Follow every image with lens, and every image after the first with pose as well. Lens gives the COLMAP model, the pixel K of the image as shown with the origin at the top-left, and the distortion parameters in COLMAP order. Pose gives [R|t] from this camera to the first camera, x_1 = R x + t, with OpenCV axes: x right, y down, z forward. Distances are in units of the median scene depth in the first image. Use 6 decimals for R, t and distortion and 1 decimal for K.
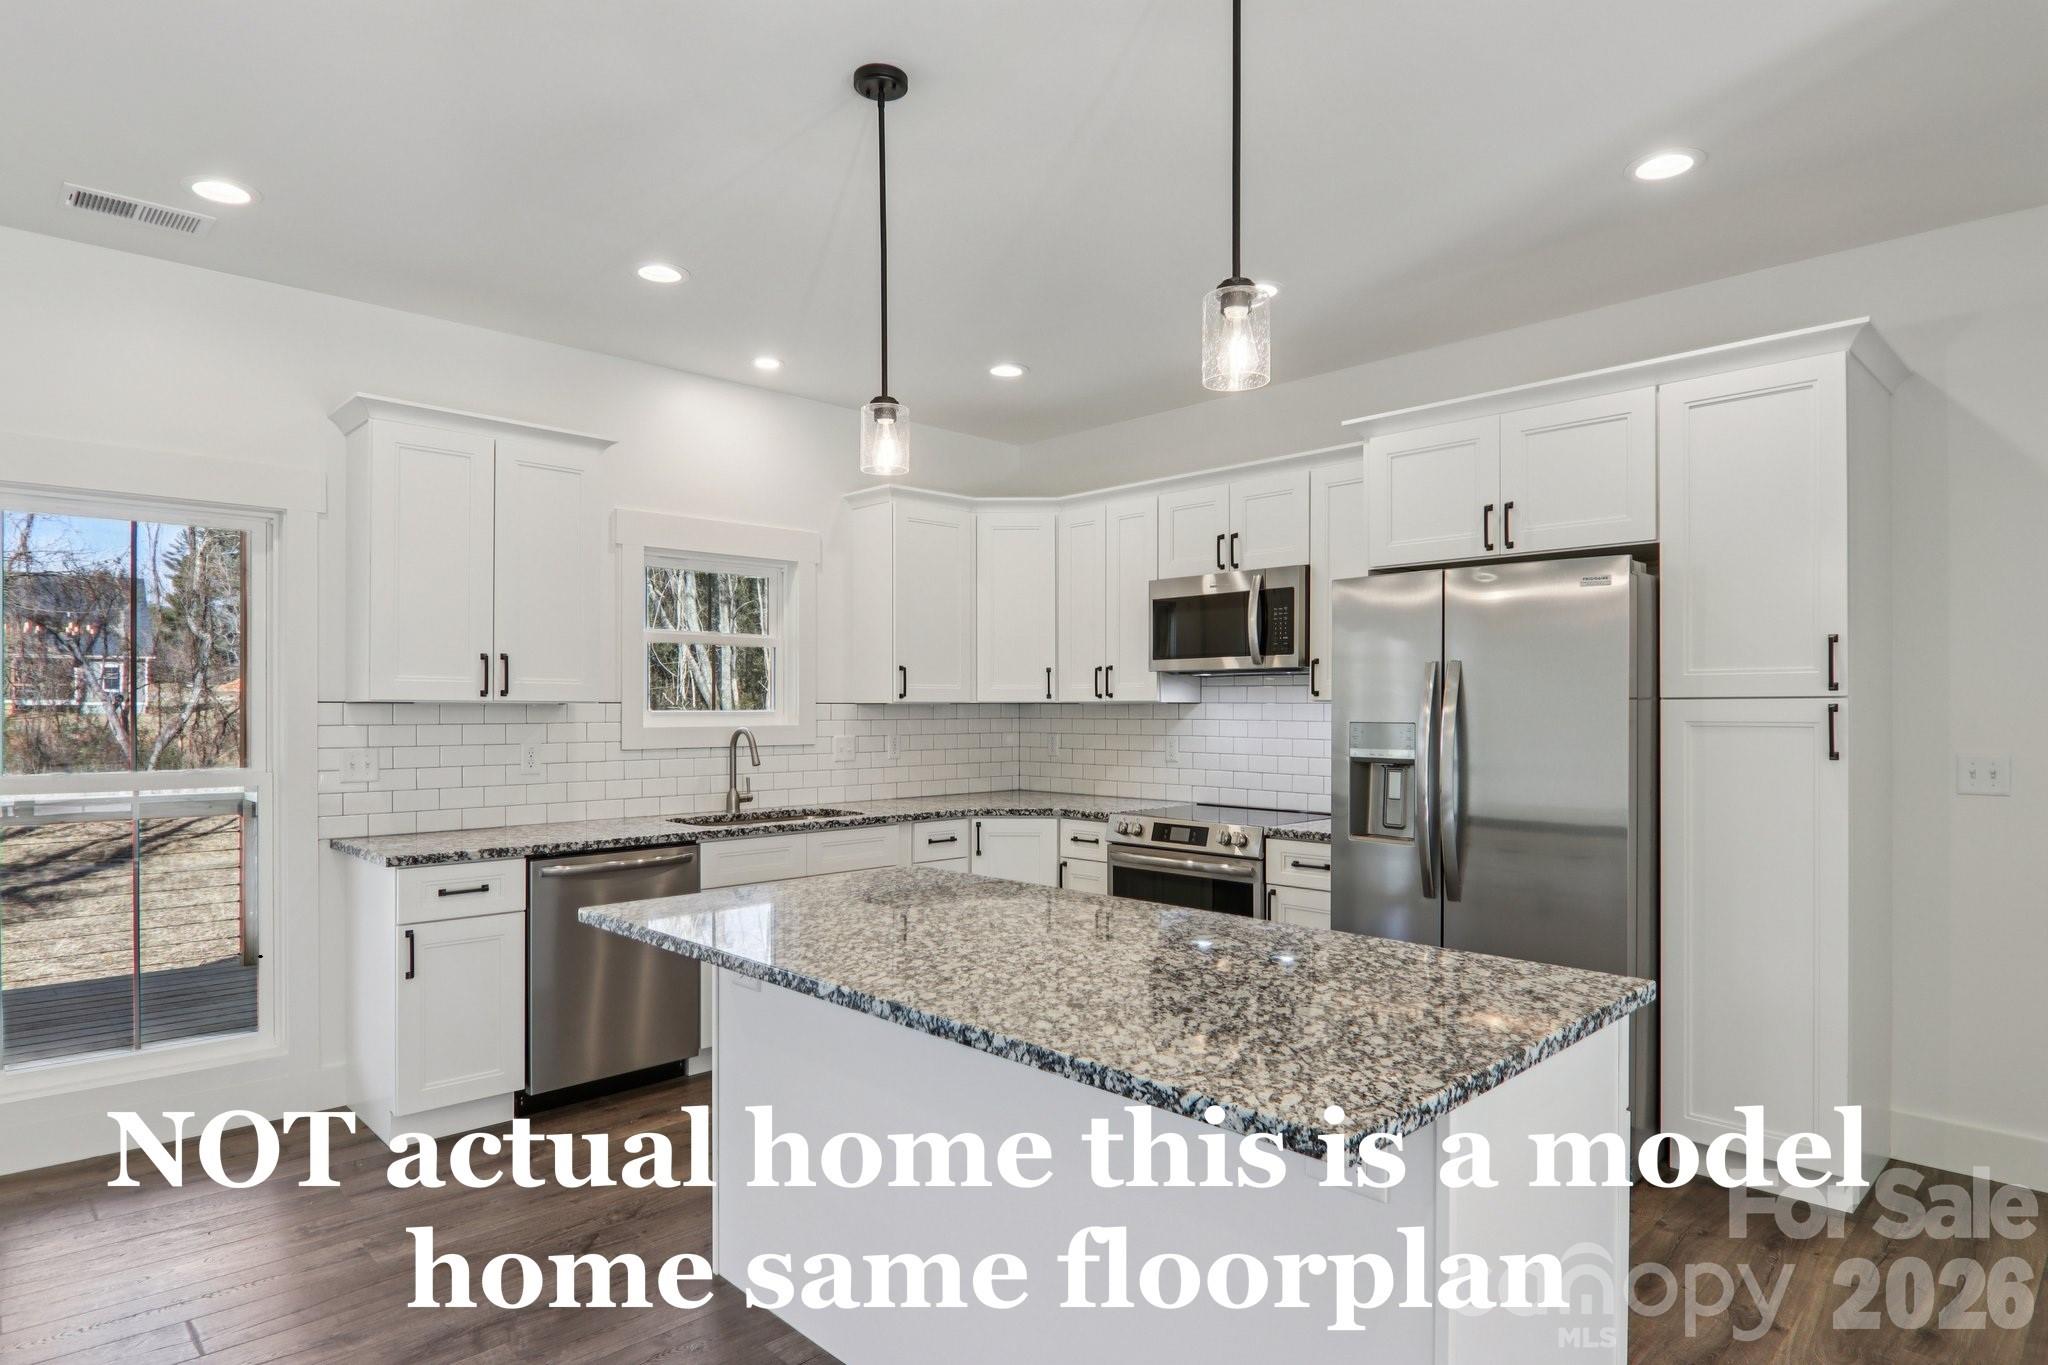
lens RADIAL K [[1148.7, 0, 1022.2], [0, 1148.7, 704.7], [0, 0, 1]] dist [0.021409, -0.031147]
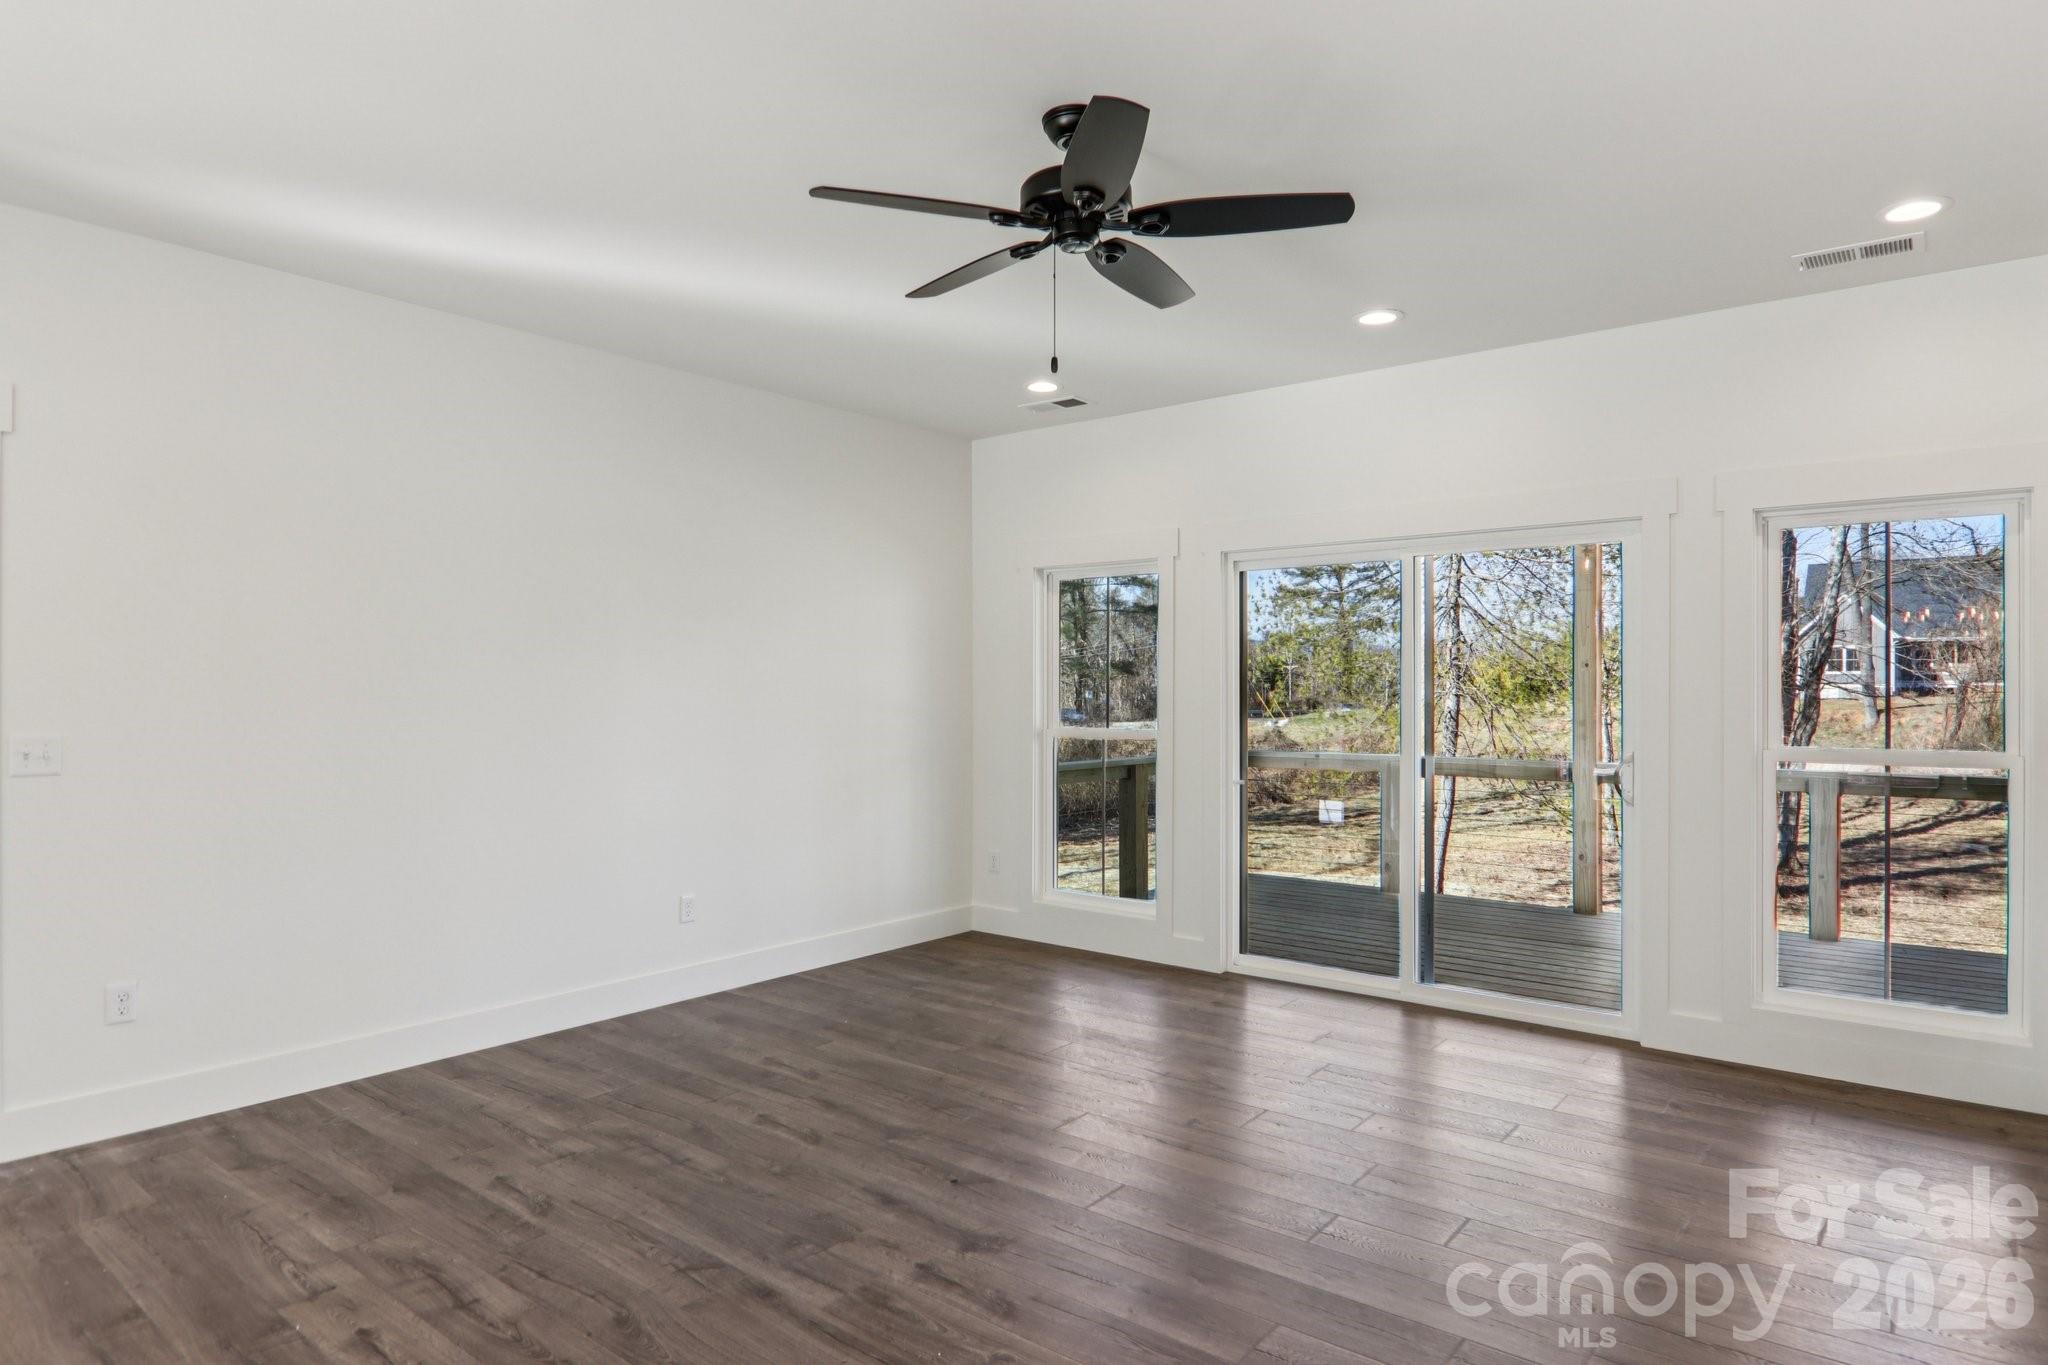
lens RADIAL K [[1160.0, 0, 1025.0], [0, 1160.0, 695.1], [0, 0, 1]] dist [0.035625, -0.047007]
pose [[0.111873, 0.003734, -0.993715, 0.180044], [0.002572, 0.999989, 0.004047, 0.000516], [0.993719, -0.003008, 0.111863, 0.031422]]
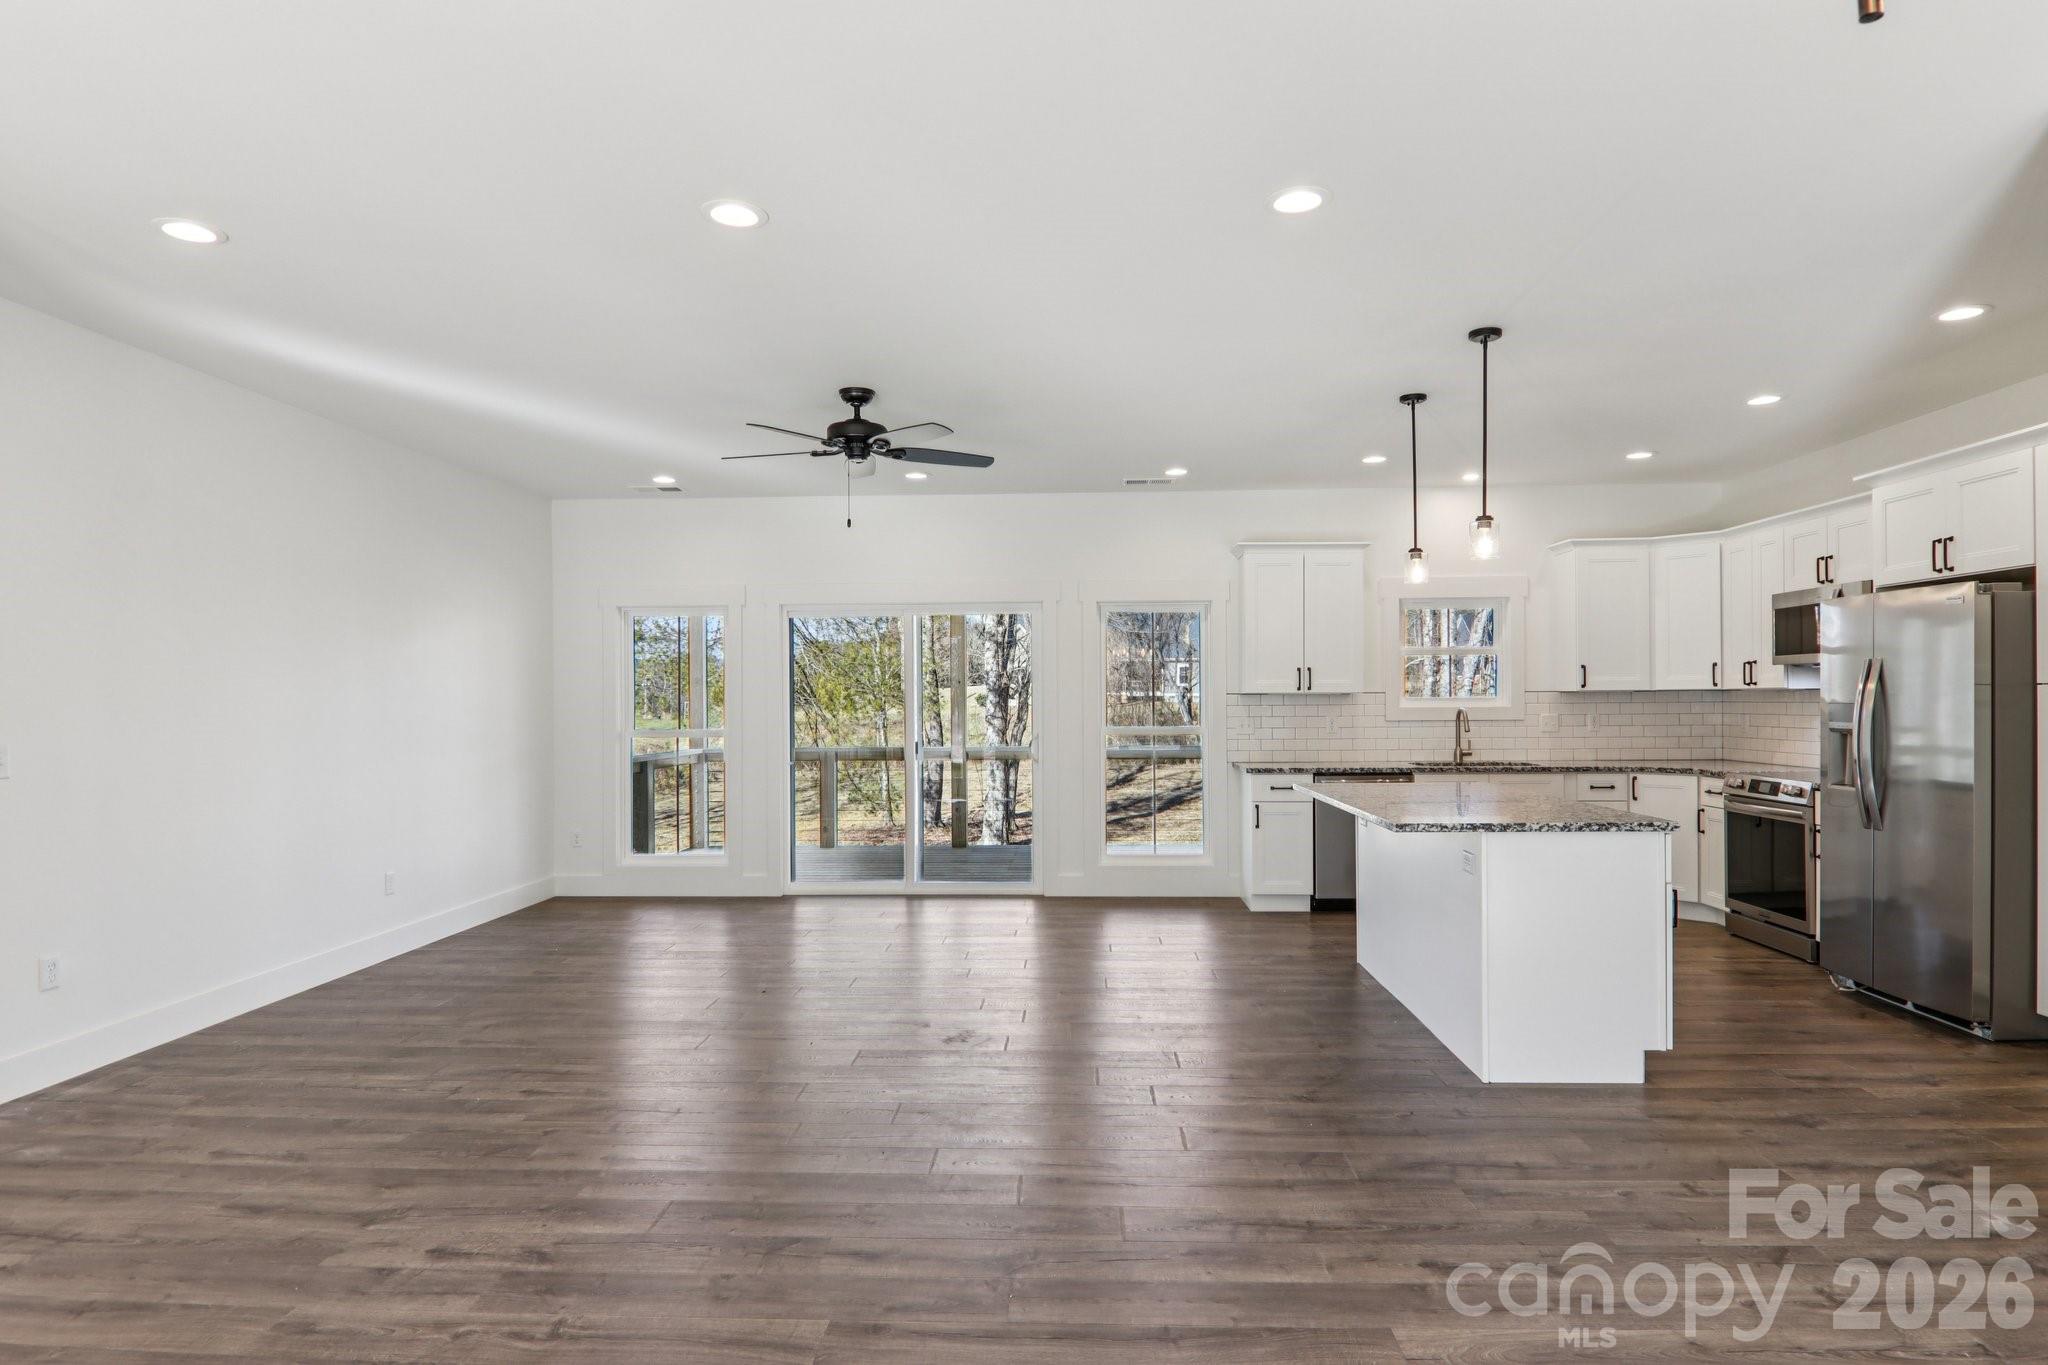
lens RADIAL K [[1148.7, 0, 1022.2], [0, 1148.7, 704.7], [0, 0, 1]] dist [0.021409, -0.031147]
pose [[0.683125, -0.000850, -0.730301, 0.508690], [0.008565, 0.999940, 0.006848, -0.000449], [0.730251, -0.010933, 0.683092, -0.528199]]
